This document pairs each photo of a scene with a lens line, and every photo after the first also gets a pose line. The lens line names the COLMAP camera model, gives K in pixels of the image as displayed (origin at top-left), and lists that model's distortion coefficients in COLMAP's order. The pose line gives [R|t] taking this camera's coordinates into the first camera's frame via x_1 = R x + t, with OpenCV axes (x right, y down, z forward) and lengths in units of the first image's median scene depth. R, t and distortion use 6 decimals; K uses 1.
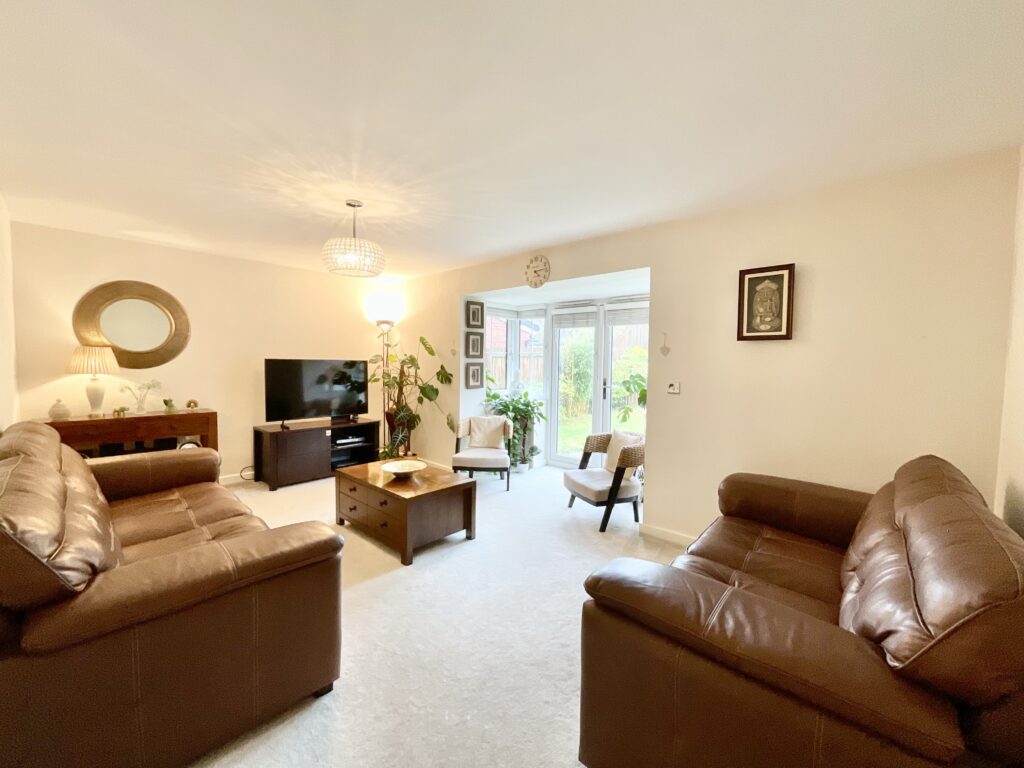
lens RADIAL K [[419.8, 0, 510.7], [0, 419.8, 381.3], [0, 0, 1]] dist [-0.000935, -0.000063]
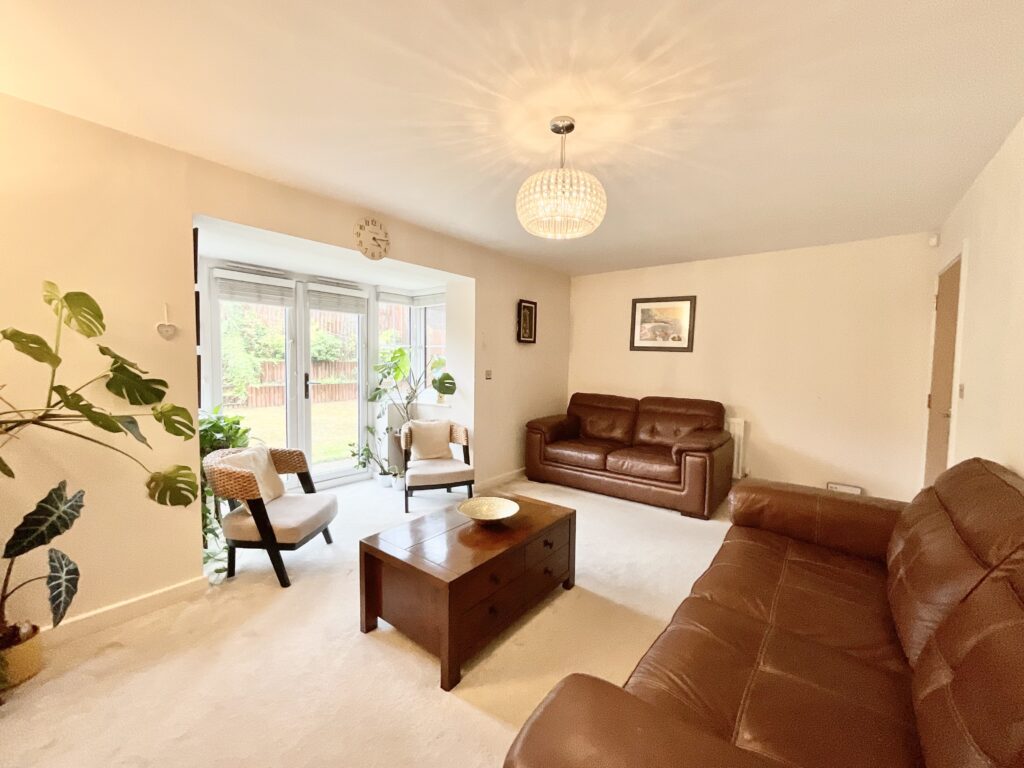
lens RADIAL K [[417.6, 0, 511.0], [0, 417.6, 382.3], [0, 0, 1]] dist [-0.000782, 0.000061]
pose [[-0.083838, -0.071915, 0.993881, -0.618831], [0.031569, 0.996700, 0.074782, -0.037157], [-0.995979, 0.037646, -0.081291, 0.672878]]
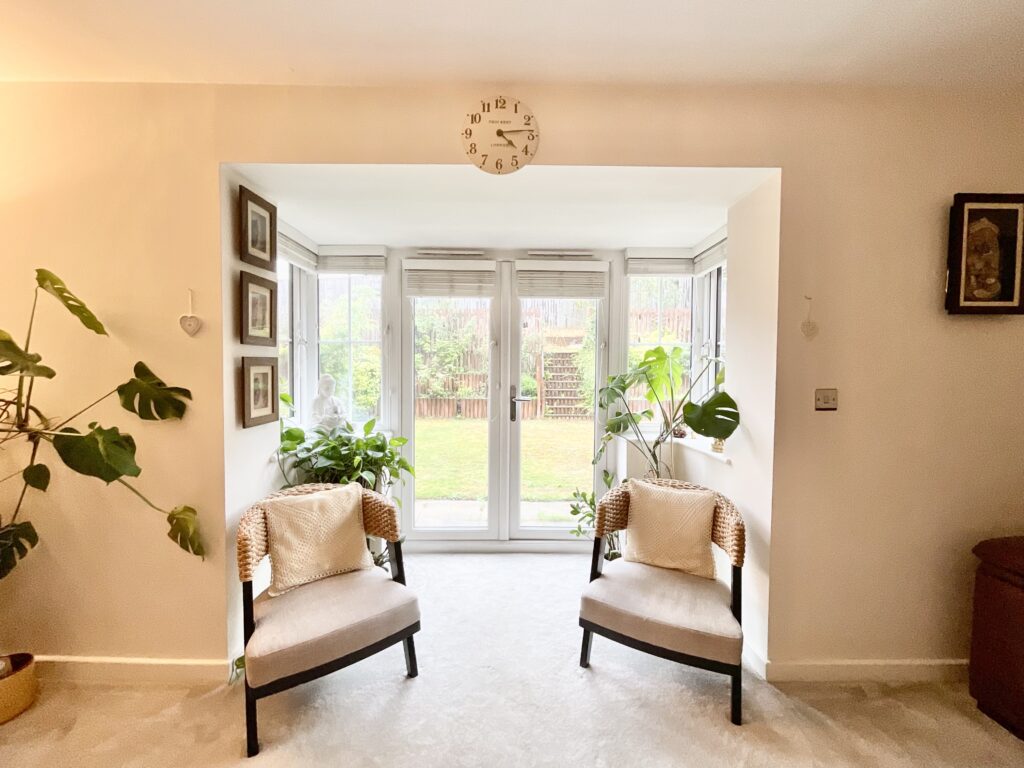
lens RADIAL K [[417.6, 0, 511.0], [0, 417.6, 382.3], [0, 0, 1]] dist [-0.000782, 0.000061]
pose [[0.729117, -0.031498, 0.683664, -0.181494], [0.037040, 0.999292, 0.006537, -0.015670], [-0.683386, 0.020557, 0.729768, 0.573330]]
